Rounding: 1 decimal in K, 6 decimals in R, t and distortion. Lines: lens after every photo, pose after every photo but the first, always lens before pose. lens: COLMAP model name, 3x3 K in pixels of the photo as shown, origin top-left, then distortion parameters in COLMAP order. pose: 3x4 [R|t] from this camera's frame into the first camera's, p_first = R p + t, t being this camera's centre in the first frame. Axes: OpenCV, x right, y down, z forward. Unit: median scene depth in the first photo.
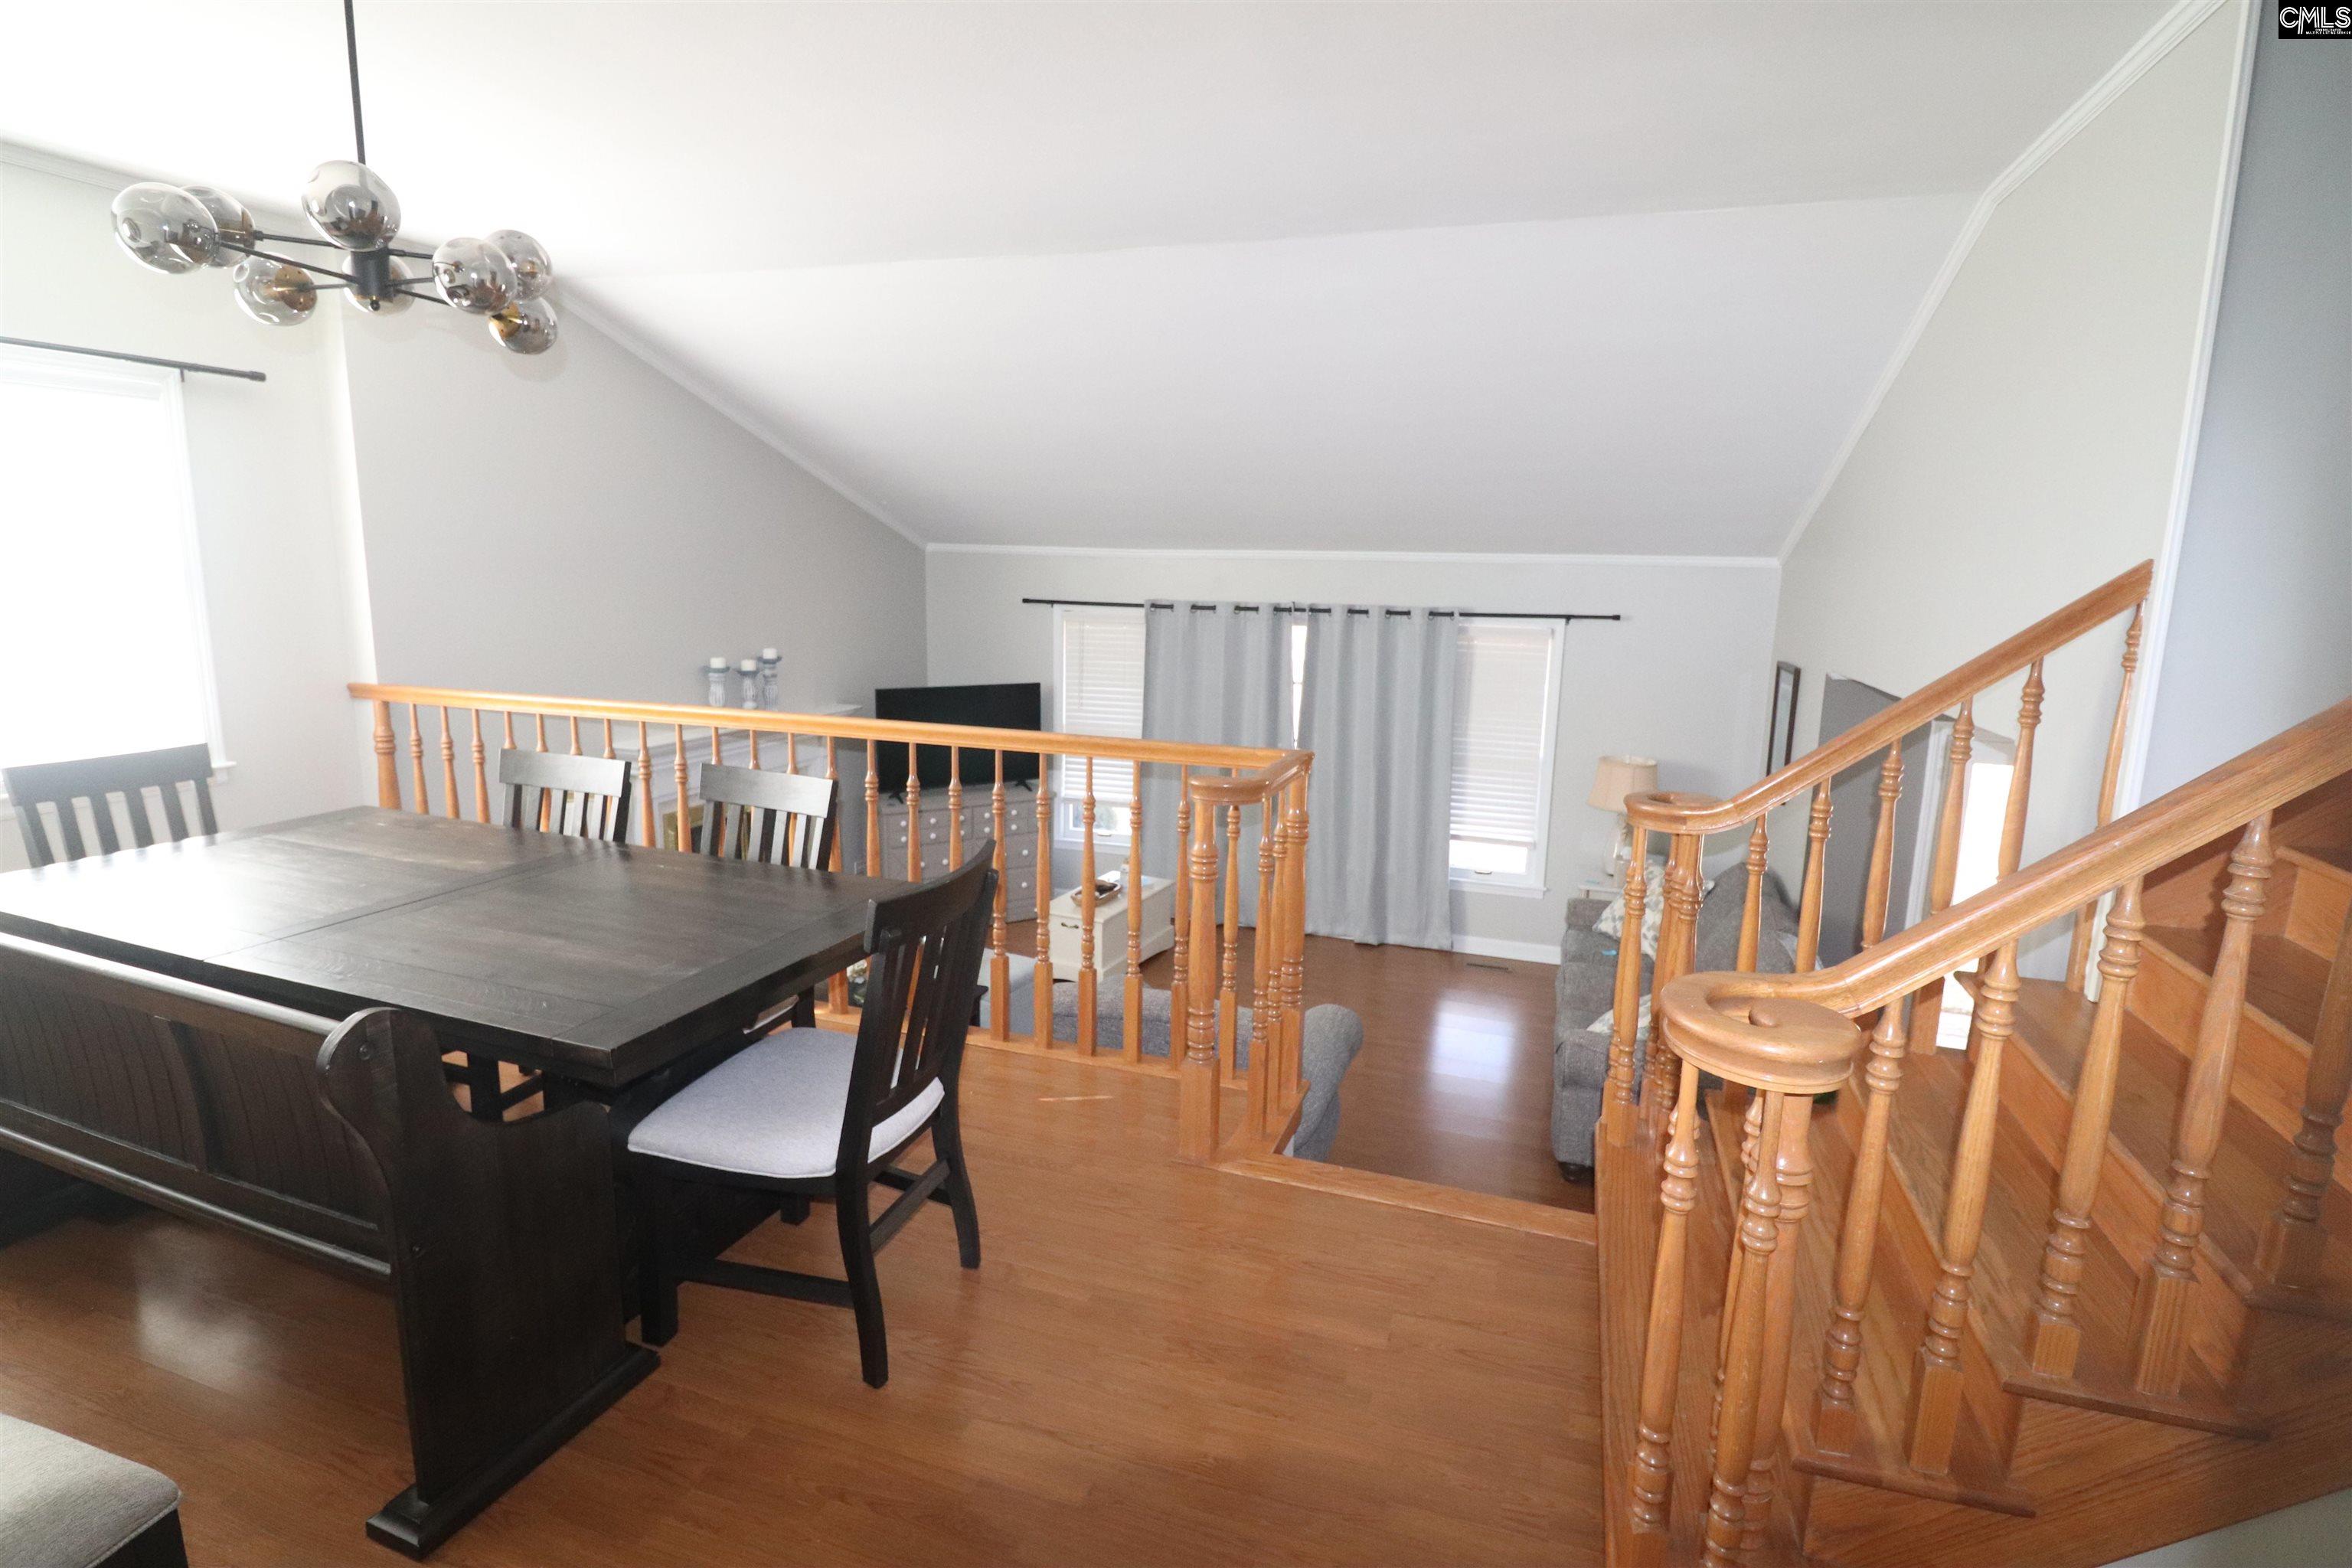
lens RADIAL K [[1140.5, 0, 1182.2], [0, 1140.5, 780.5], [0, 0, 1]] dist [-0.025173, -0.000850]
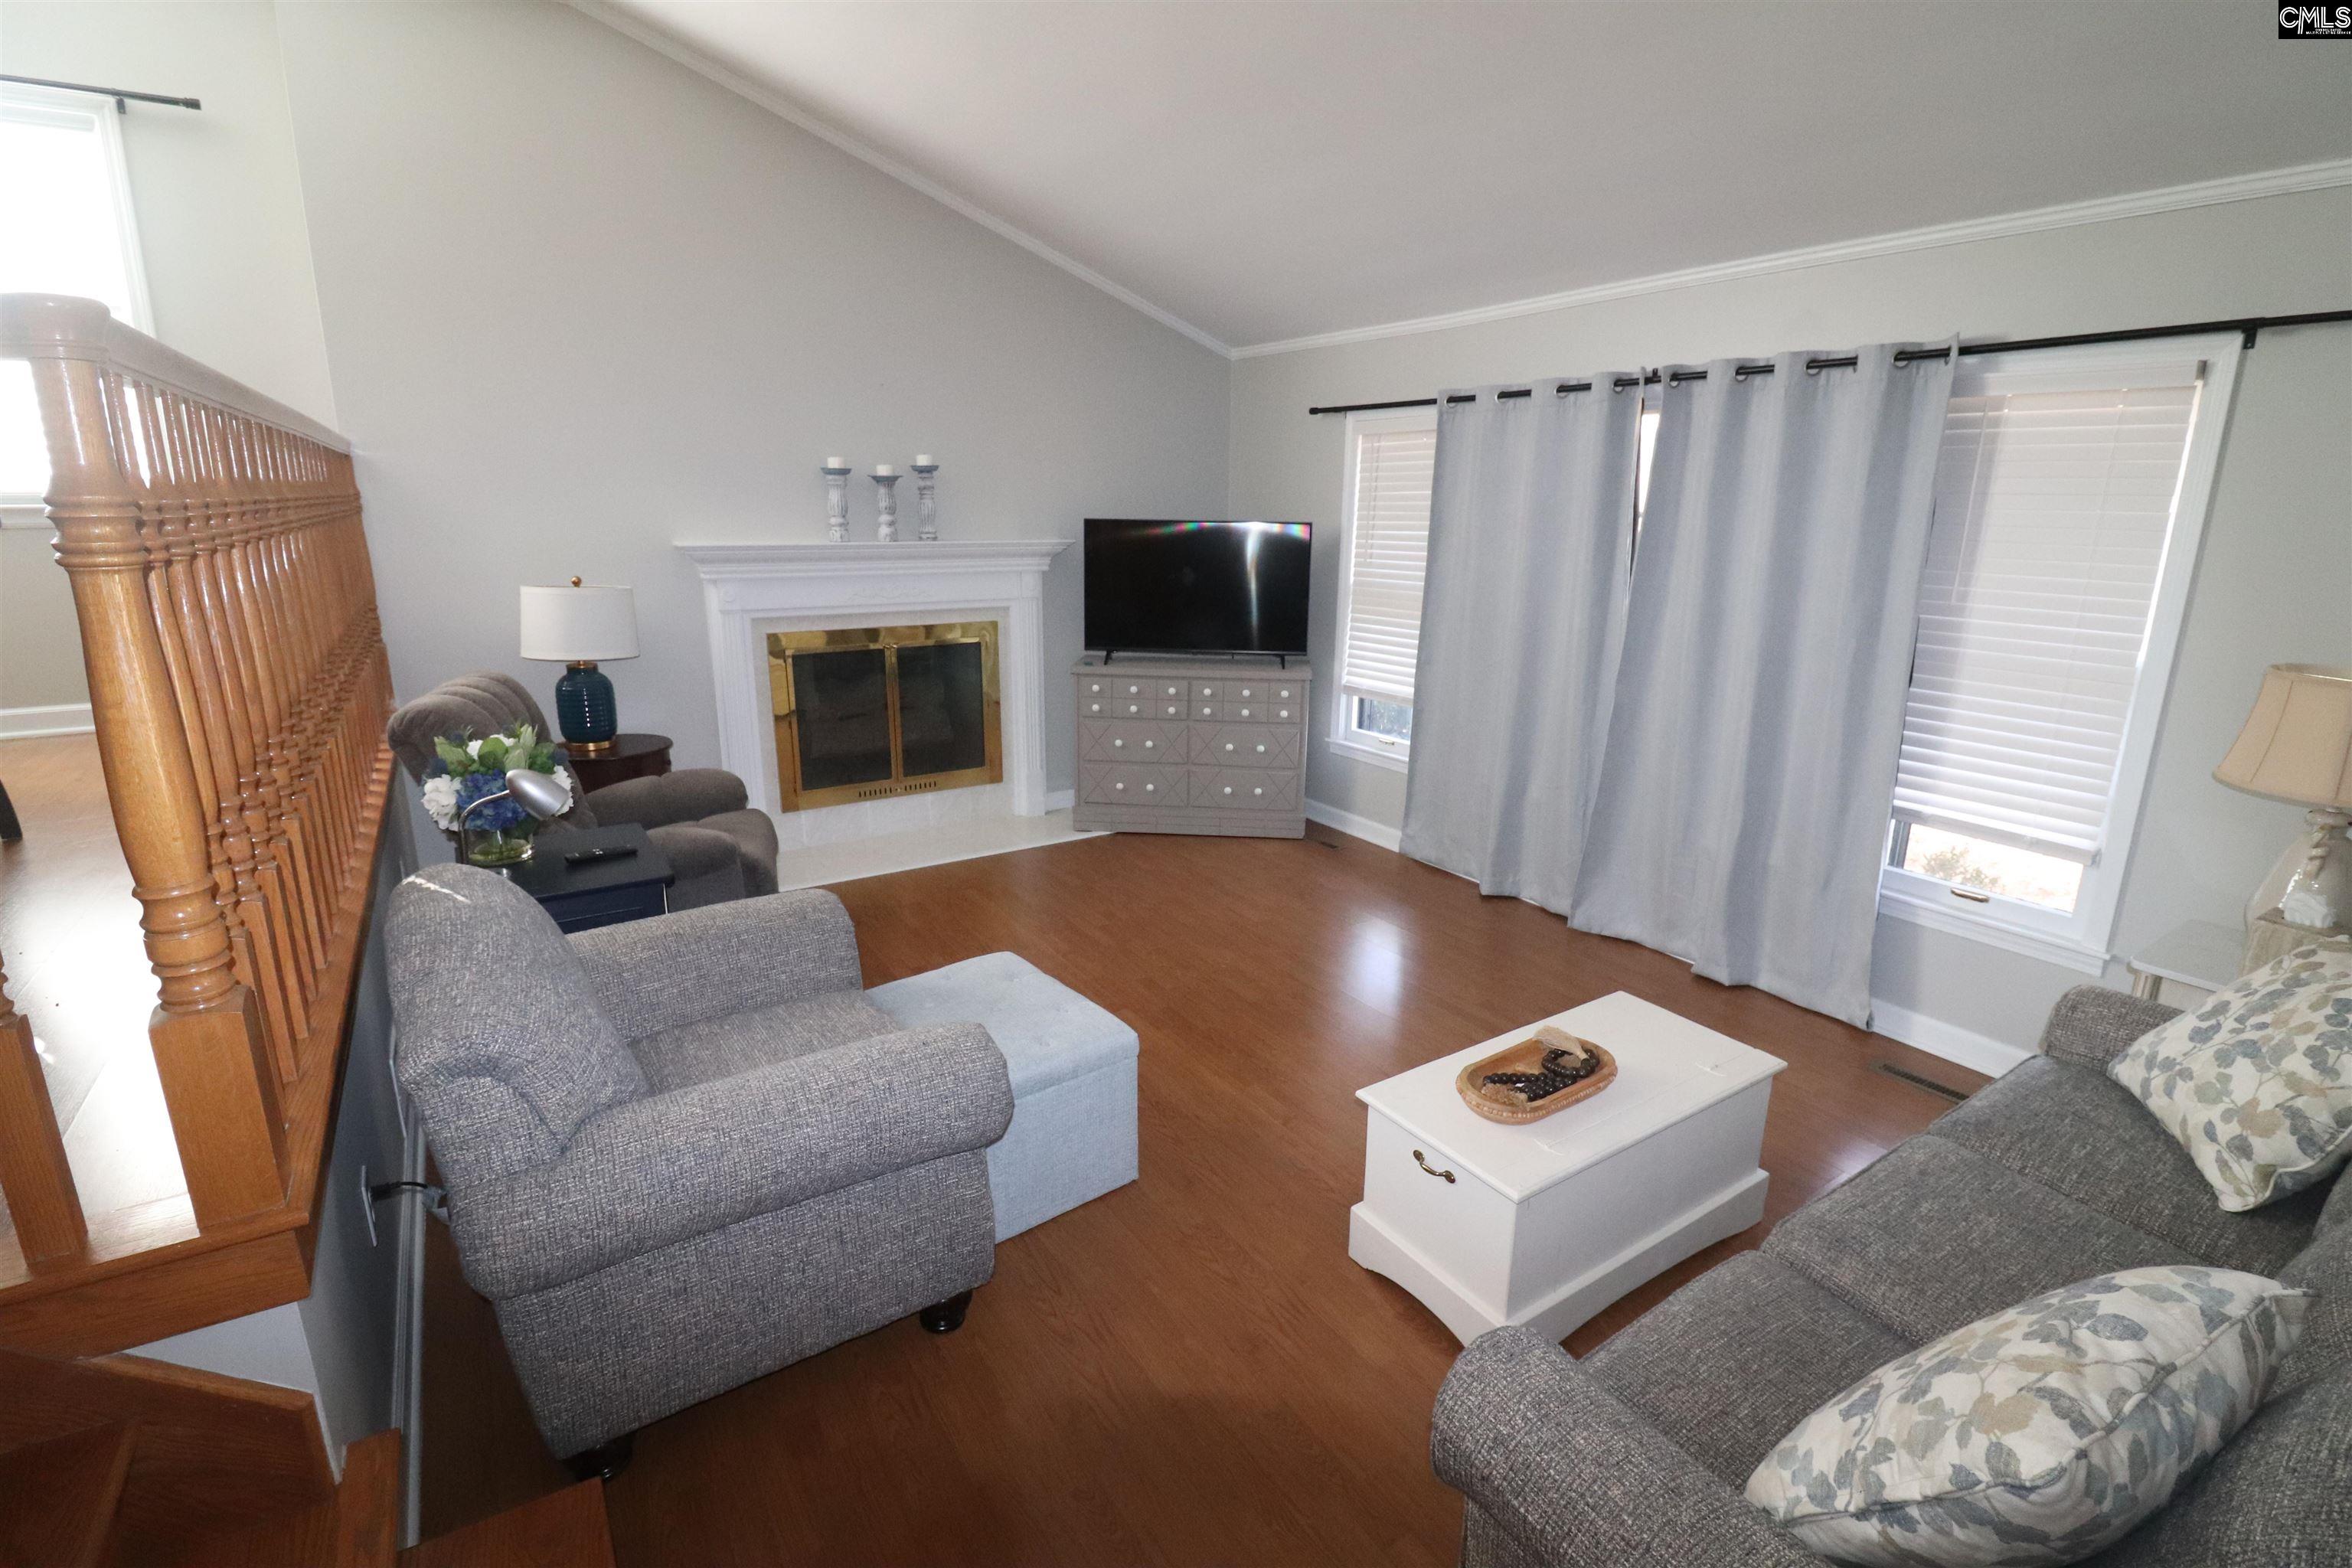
lens RADIAL K [[1086.2, 0, 1177.5], [0, 1086.2, 775.3], [0, 0, 1]] dist [-0.013483, -0.002884]
pose [[0.791950, 0.139851, -0.594354, 0.265420], [-0.106341, 0.990131, 0.091283, 0.023025], [0.601254, -0.009087, 0.799006, 0.423386]]
